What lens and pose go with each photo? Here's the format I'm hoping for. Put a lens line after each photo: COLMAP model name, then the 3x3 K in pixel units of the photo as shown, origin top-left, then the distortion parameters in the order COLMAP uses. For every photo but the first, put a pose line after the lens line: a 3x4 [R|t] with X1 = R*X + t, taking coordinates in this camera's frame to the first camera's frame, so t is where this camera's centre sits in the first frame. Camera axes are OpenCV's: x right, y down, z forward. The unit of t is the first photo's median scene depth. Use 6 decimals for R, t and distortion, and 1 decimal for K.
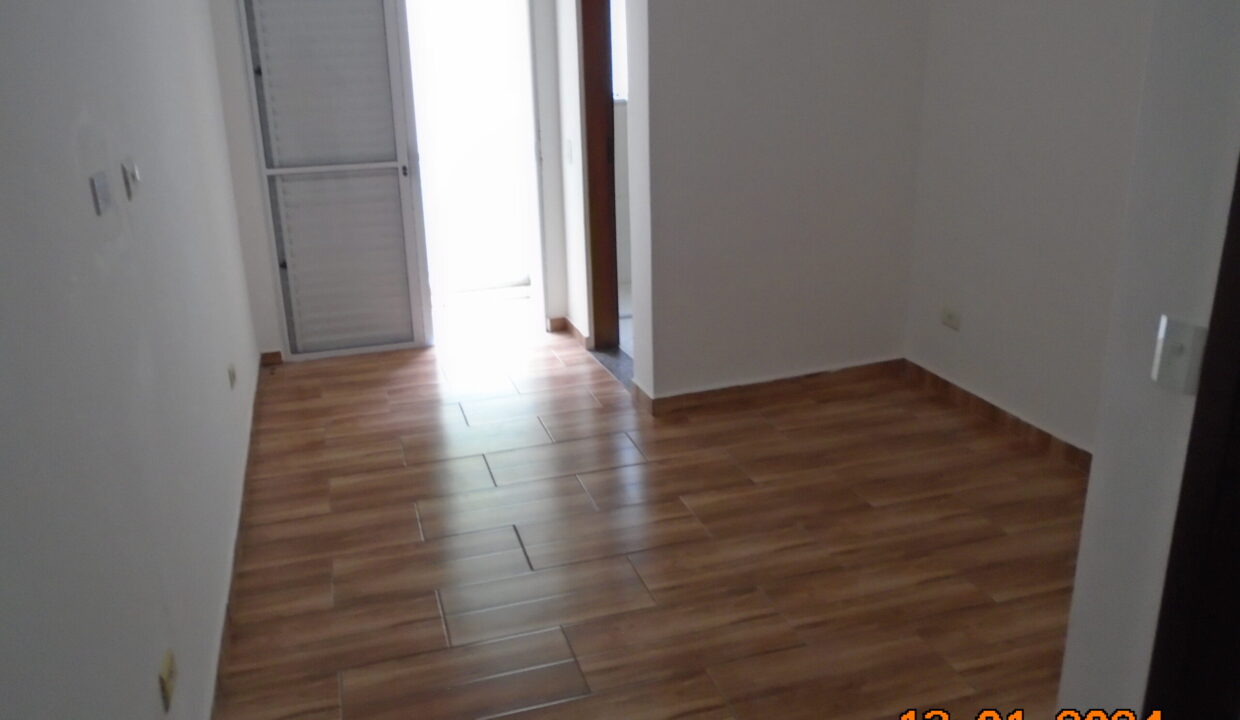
lens RADIAL K [[915.9, 0, 620.0], [0, 915.9, 360.0], [0, 0, 1]] dist [0.000655, 0.000194]
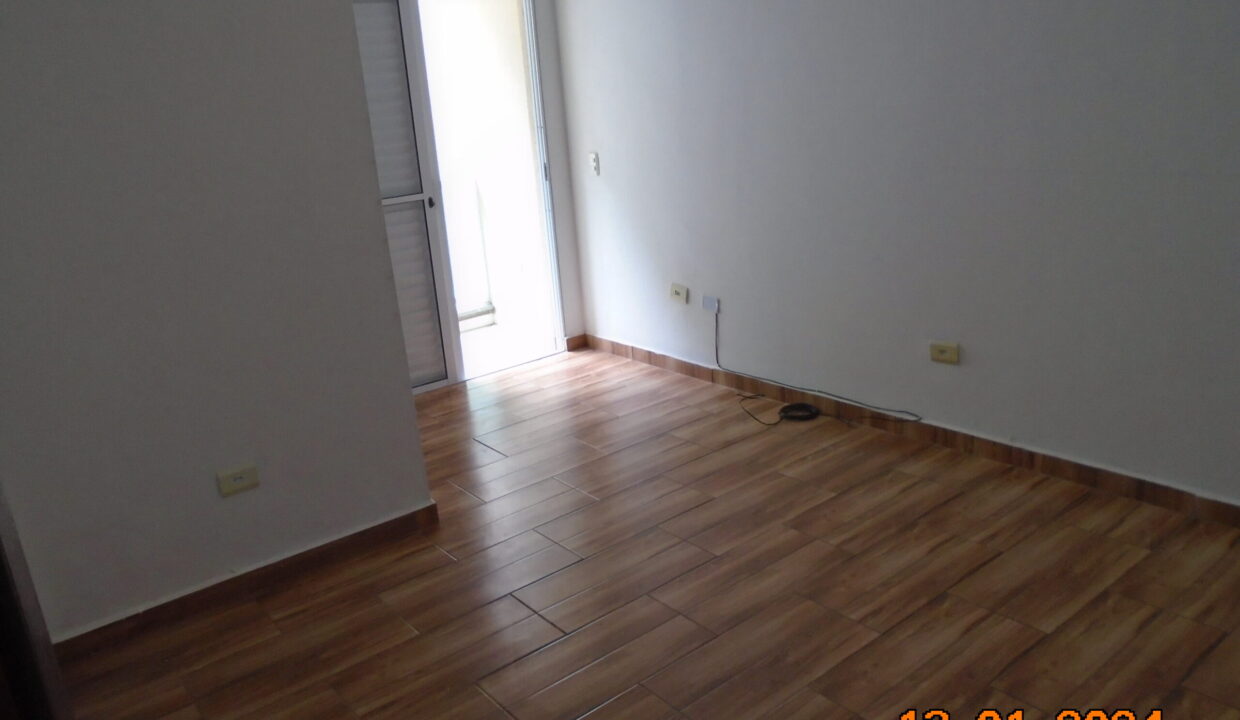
lens RADIAL K [[915.9, 0, 620.0], [0, 915.9, 360.0], [0, 0, 1]] dist [0.000655, 0.000194]
pose [[0.928519, -0.162187, 0.333988, -0.392366], [0.181127, 0.983112, -0.026143, 0.015585], [-0.324107, 0.084768, 0.942215, 0.048112]]
